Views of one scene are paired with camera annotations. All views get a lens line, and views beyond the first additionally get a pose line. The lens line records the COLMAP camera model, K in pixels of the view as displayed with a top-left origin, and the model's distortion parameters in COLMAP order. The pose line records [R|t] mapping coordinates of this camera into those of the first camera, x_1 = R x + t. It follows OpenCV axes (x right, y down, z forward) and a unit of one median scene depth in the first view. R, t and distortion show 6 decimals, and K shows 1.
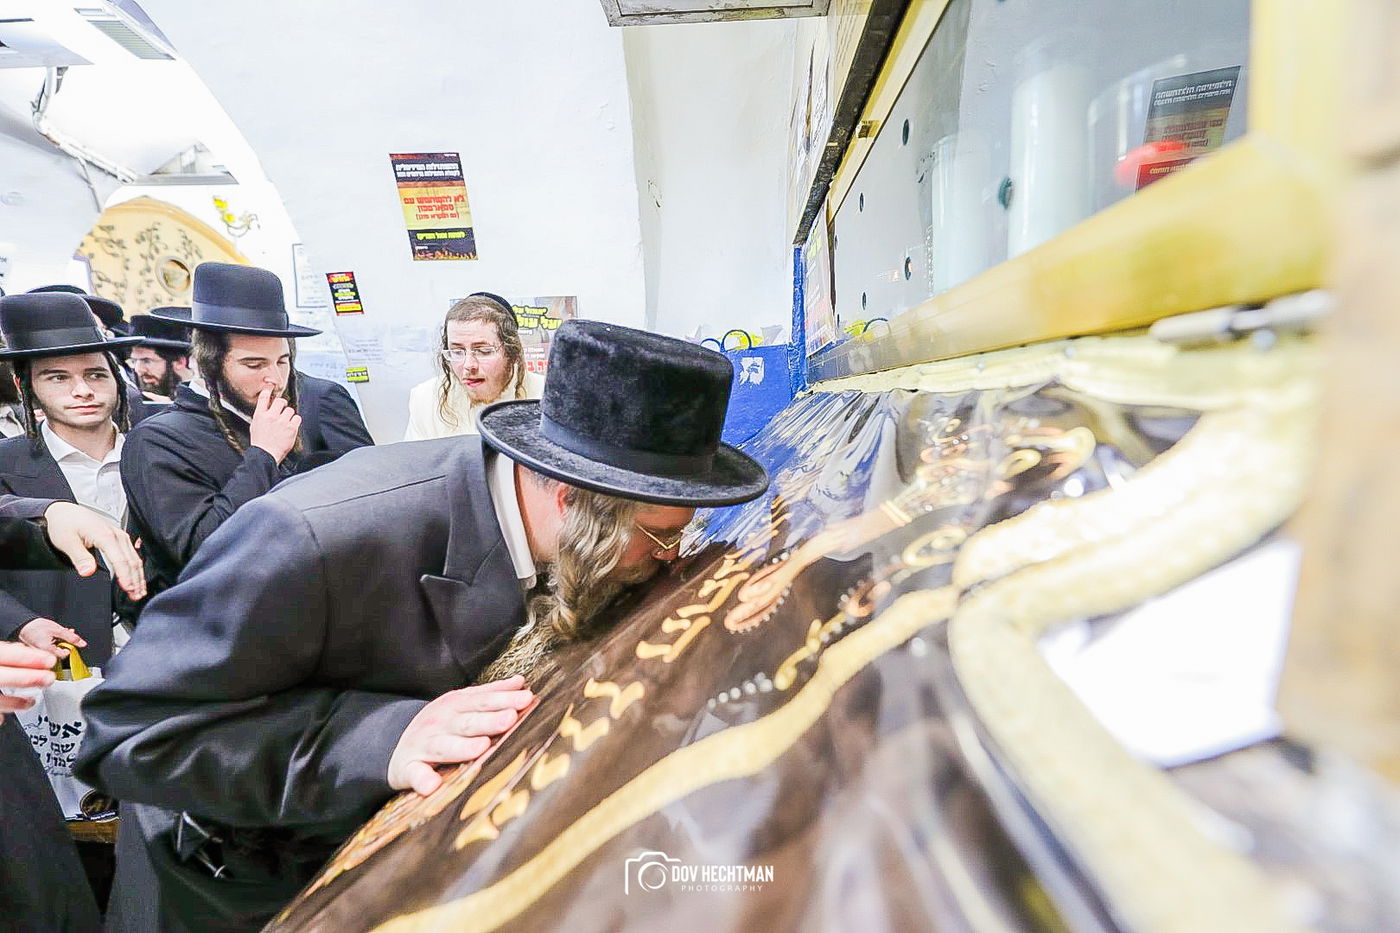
lens RADIAL K [[550.6, 0, 694.2], [0, 550.6, 465.0], [0, 0, 1]] dist [-0.001823, -0.000093]
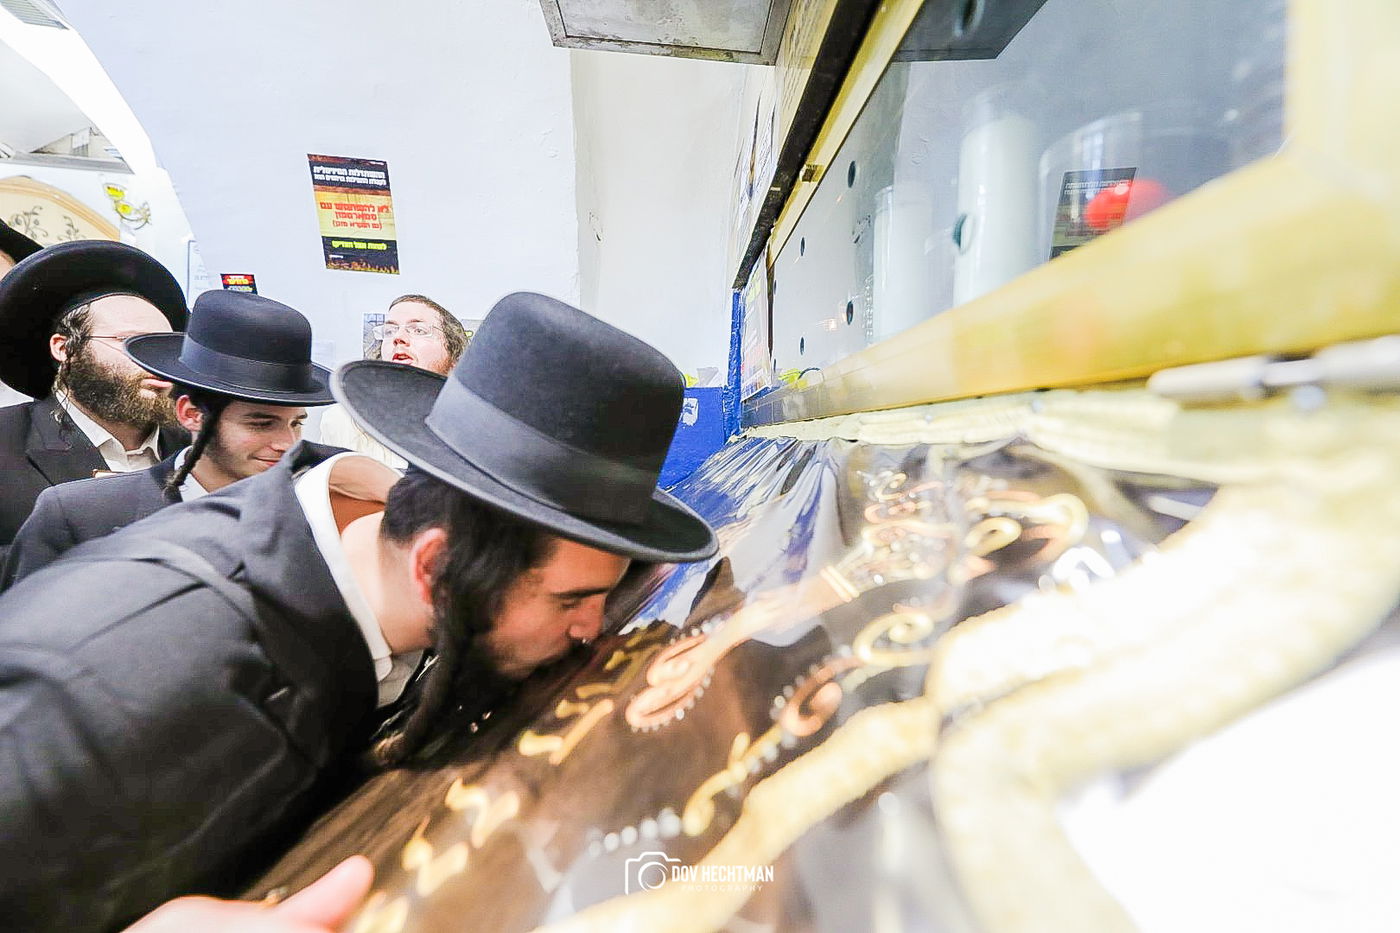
lens RADIAL K [[550.6, 0, 699.8], [0, 550.6, 461.6], [0, 0, 1]] dist [-0.001823, -0.000093]
pose [[0.990046, 0.054649, 0.129703, 0.028456], [-0.044165, 0.995622, -0.082380, -0.014423], [-0.133637, 0.075831, 0.988125, 0.146167]]
